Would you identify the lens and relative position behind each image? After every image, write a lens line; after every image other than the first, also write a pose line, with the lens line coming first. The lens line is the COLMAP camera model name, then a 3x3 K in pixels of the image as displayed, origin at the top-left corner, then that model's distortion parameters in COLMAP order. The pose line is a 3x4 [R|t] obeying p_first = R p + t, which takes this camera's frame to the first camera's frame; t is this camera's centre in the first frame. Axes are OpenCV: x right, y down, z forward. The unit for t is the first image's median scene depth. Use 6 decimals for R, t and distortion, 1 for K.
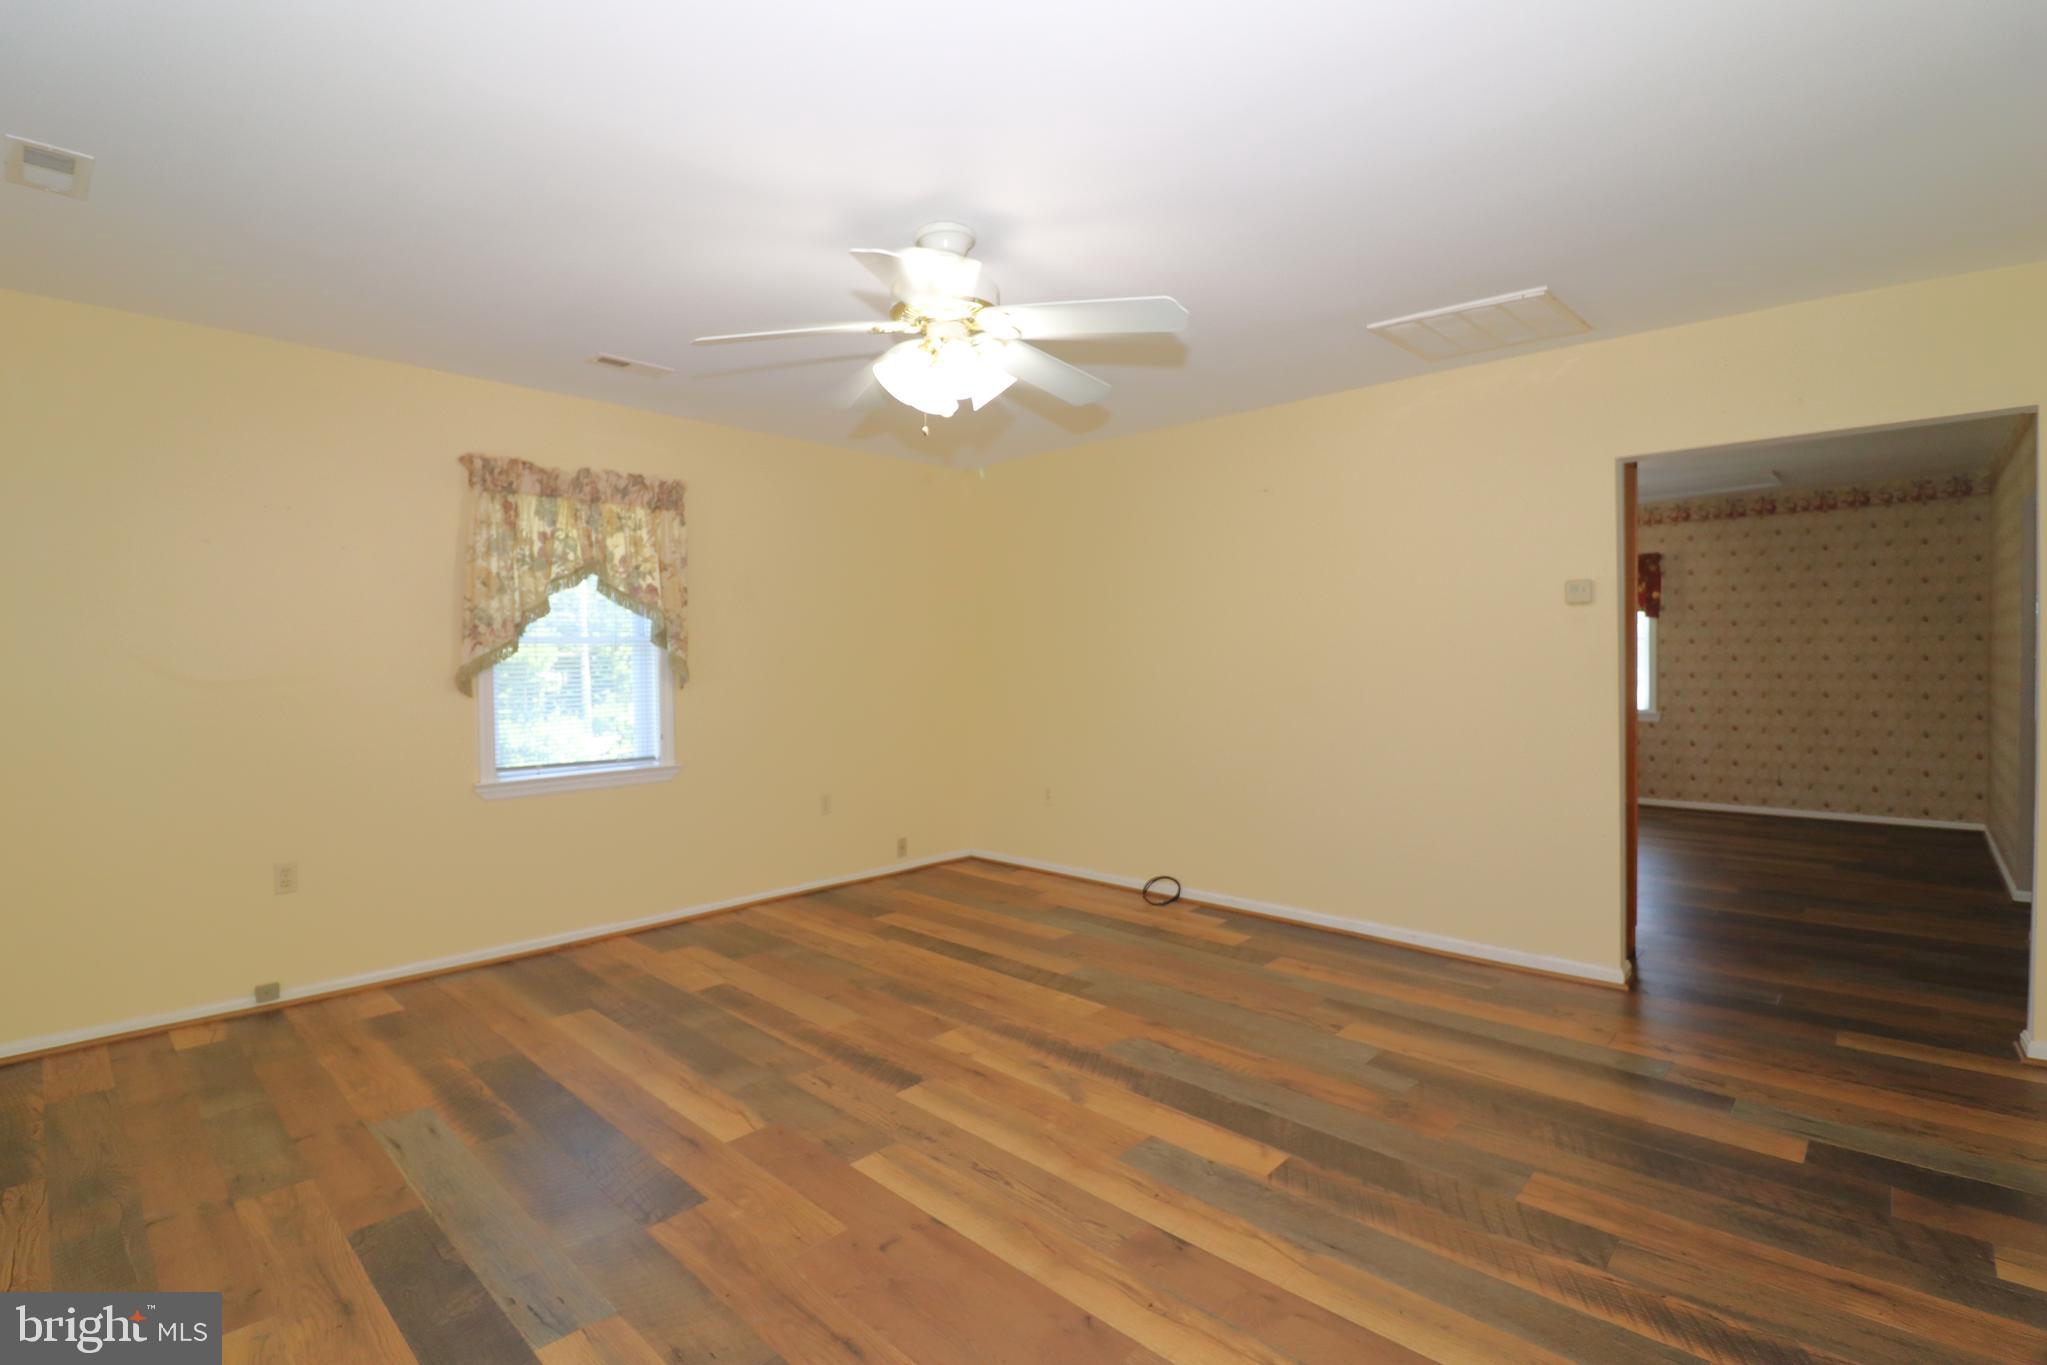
lens RADIAL K [[950.5, 0, 1008.5], [0, 950.5, 657.8], [0, 0, 1]] dist [0.001392, -0.014883]
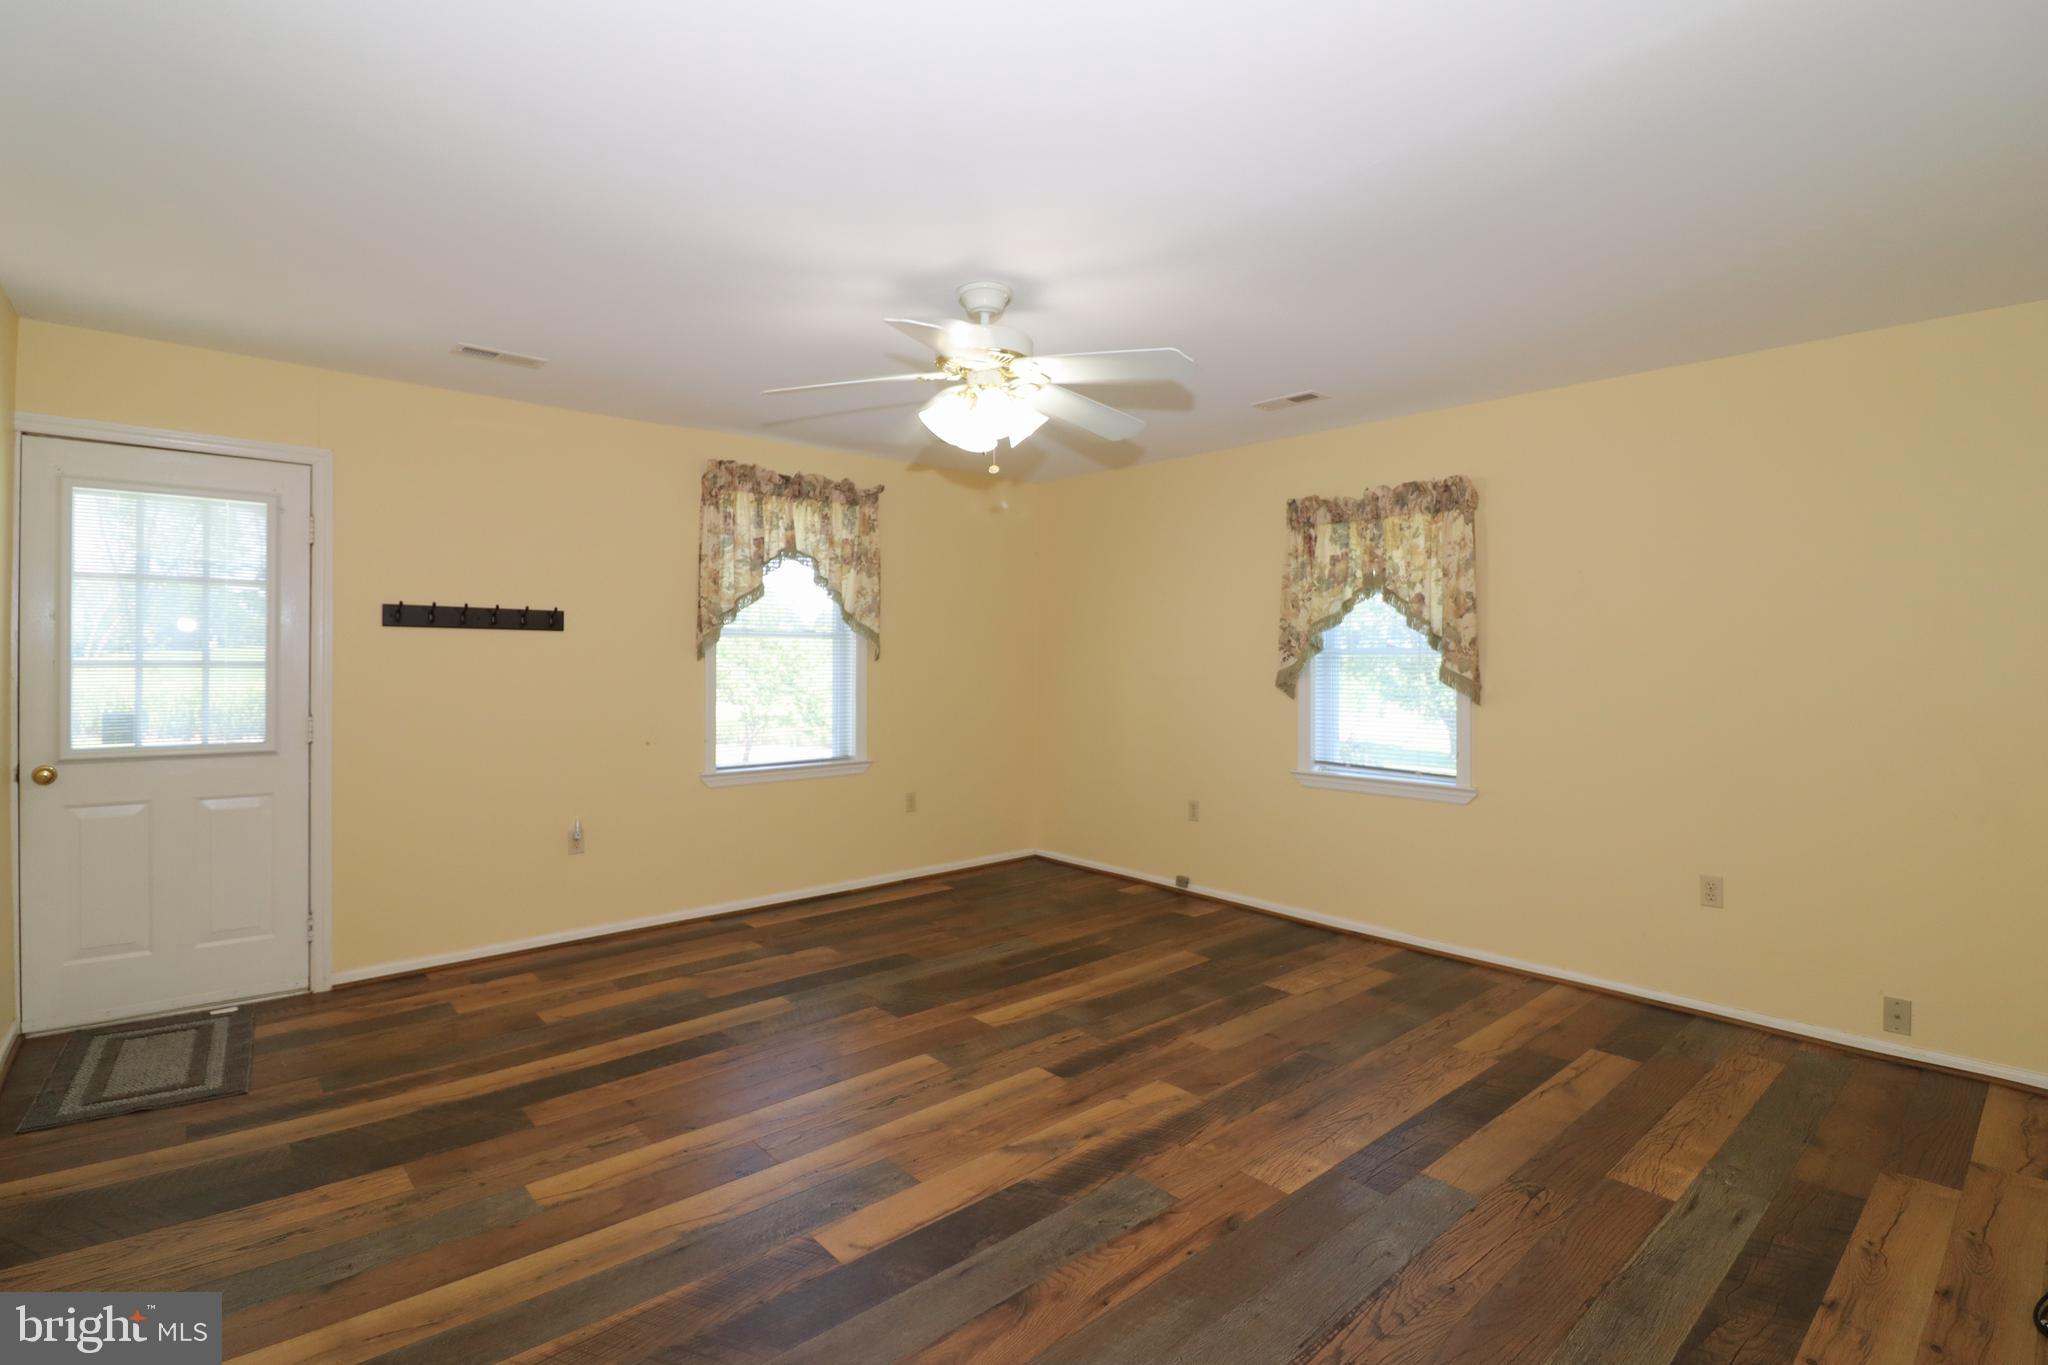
lens RADIAL K [[951.0, 0, 1009.0], [0, 951.0, 657.8], [0, 0, 1]] dist [0.001392, -0.014883]
pose [[-0.085050, 0.005080, -0.996364, 0.819219], [-0.008842, 0.999944, 0.005853, -0.018255], [0.996337, 0.009308, -0.085000, 0.882103]]
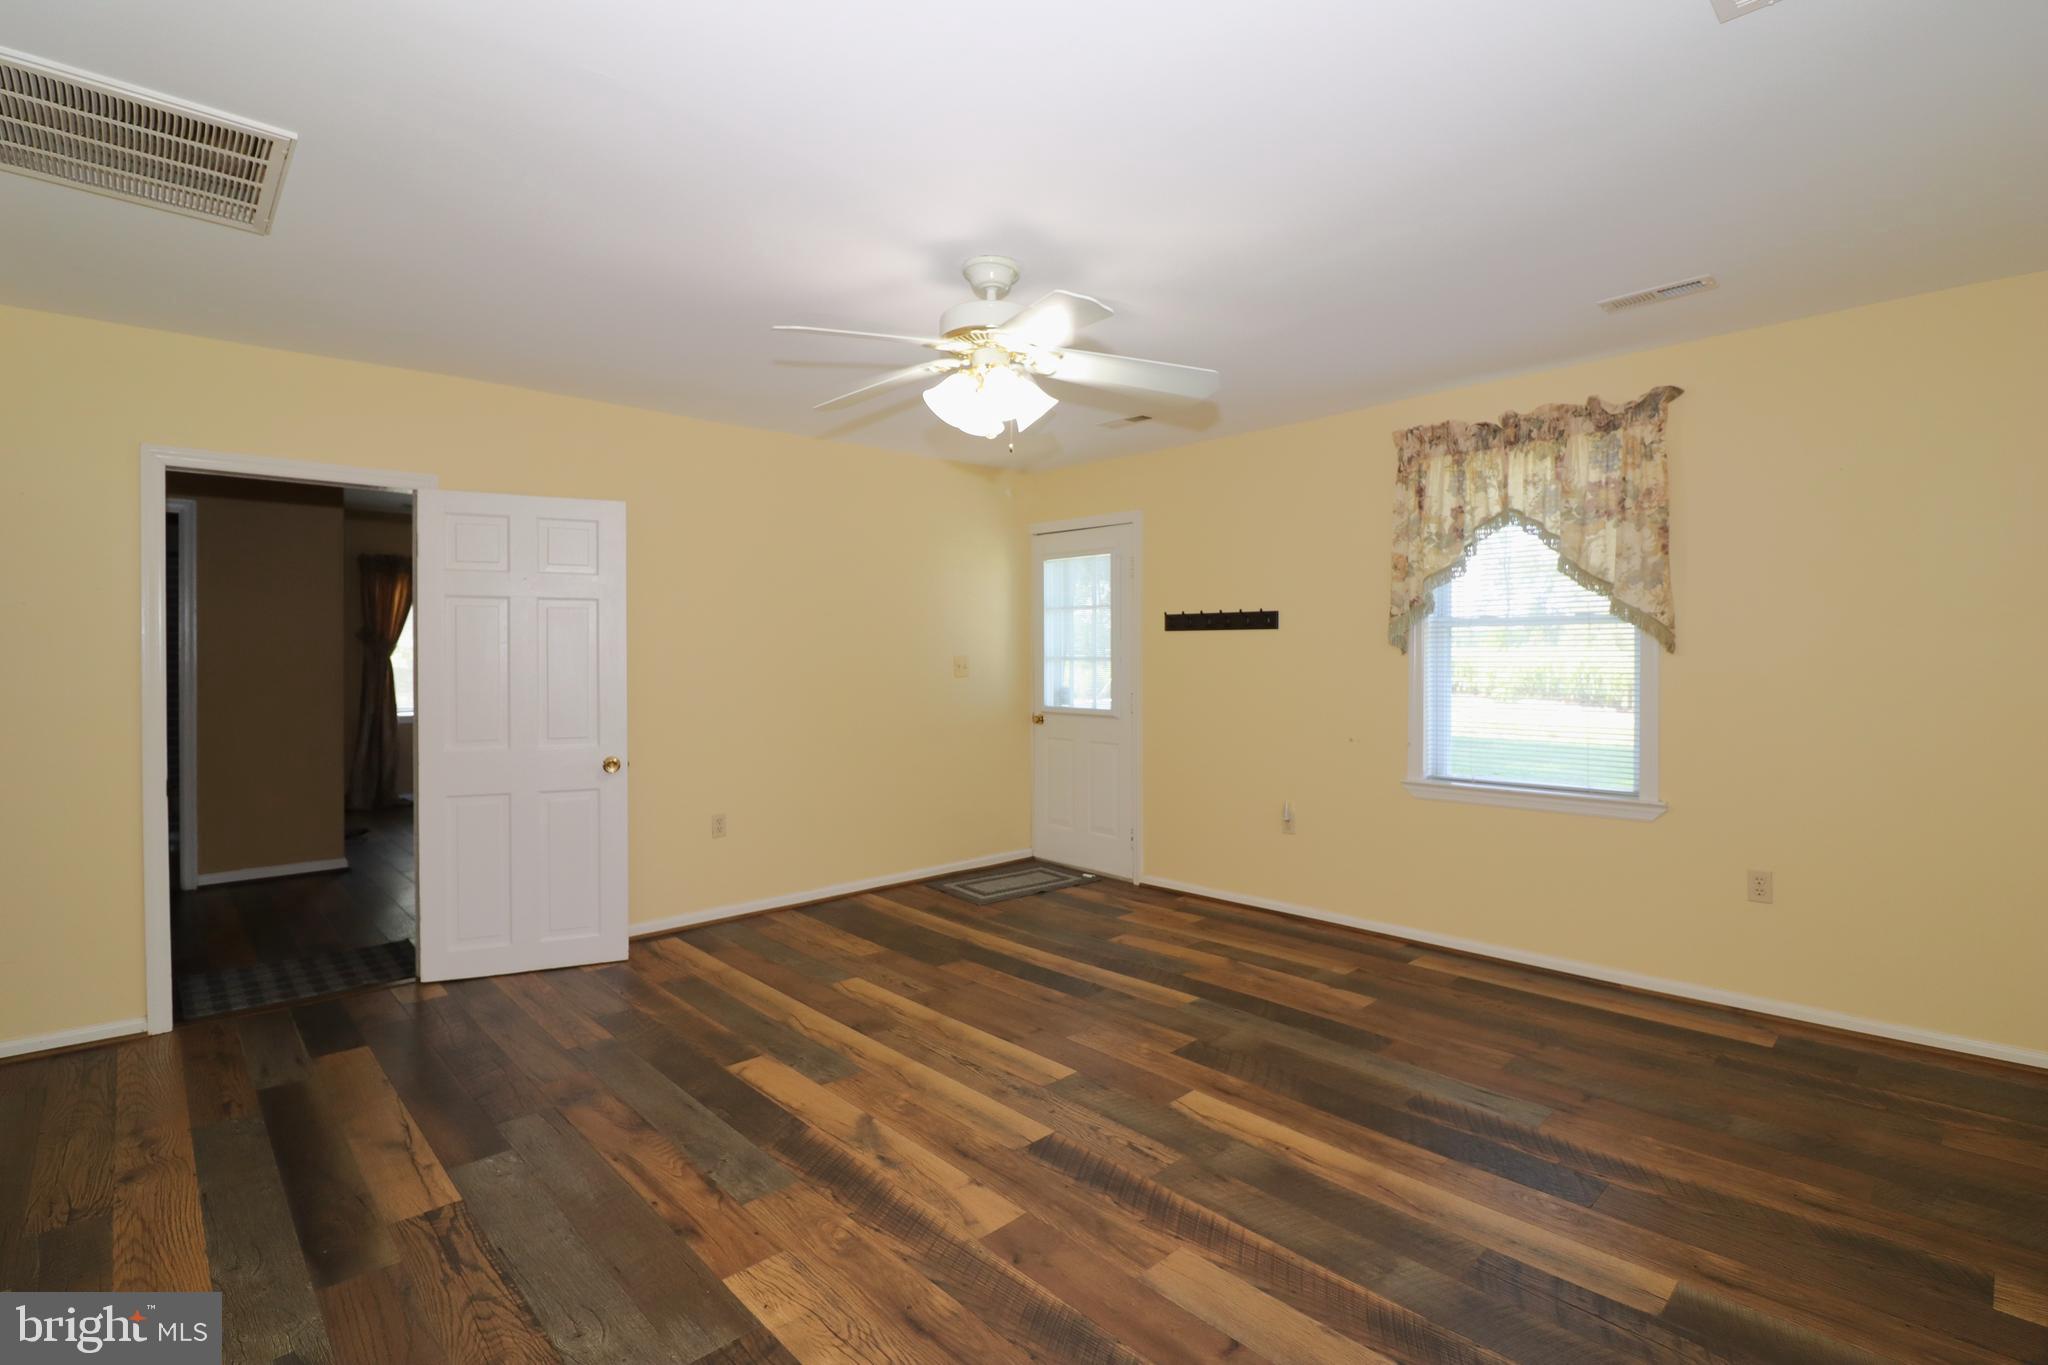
lens RADIAL K [[947.8, 0, 1028.5], [0, 947.8, 654.8], [0, 0, 1]] dist [0.001112, -0.013780]
pose [[-0.999327, 0.011257, 0.034908, -0.109720], [0.011450, 0.999920, 0.005320, -0.014171], [-0.034845, 0.005716, -0.999376, 1.614892]]
